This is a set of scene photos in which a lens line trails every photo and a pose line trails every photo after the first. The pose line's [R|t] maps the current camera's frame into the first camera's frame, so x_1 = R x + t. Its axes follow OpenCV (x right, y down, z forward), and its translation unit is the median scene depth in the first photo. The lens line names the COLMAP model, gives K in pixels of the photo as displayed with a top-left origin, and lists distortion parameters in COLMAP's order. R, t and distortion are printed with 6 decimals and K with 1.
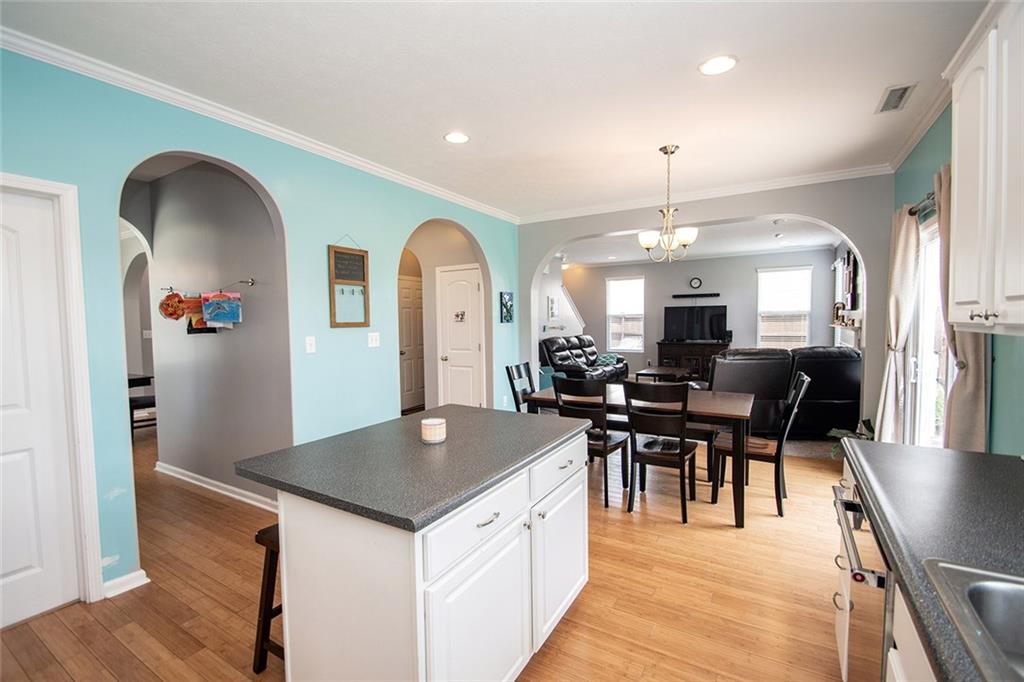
lens RADIAL K [[447.5, 0, 509.2], [0, 447.5, 340.6], [0, 0, 1]] dist [-0.011224, -0.006445]
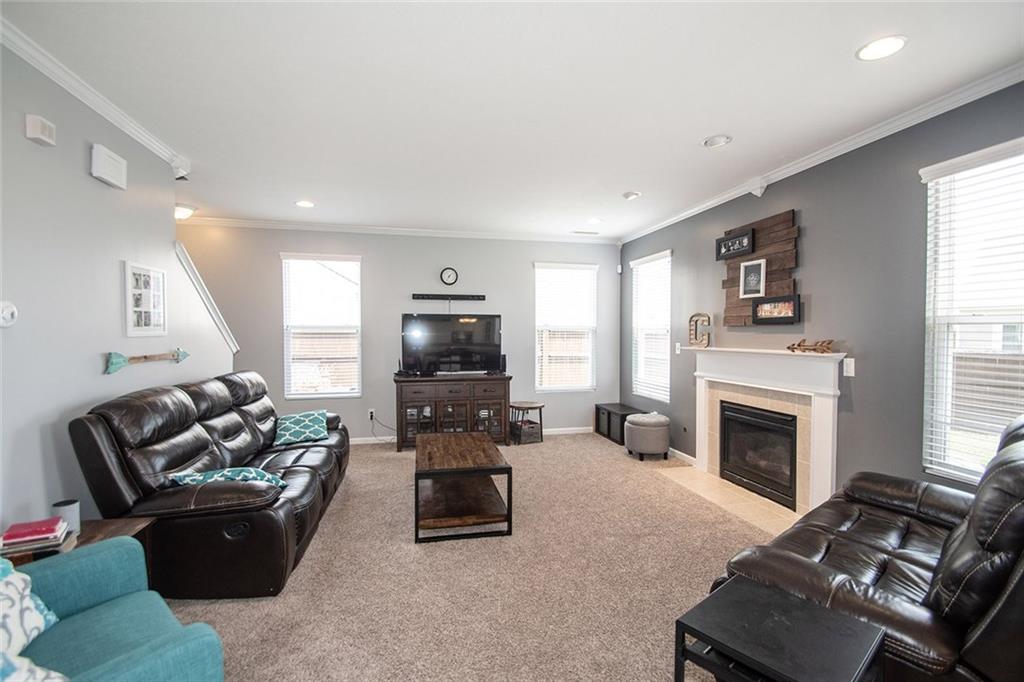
lens RADIAL K [[447.5, 0, 518.0], [0, 447.5, 340.2], [0, 0, 1]] dist [-0.011224, -0.006445]
pose [[0.708526, 0.000686, 0.705684, 0.060528], [0.024619, 0.999367, -0.025690, -0.025866], [-0.705255, 0.035575, 0.708060, 0.549183]]
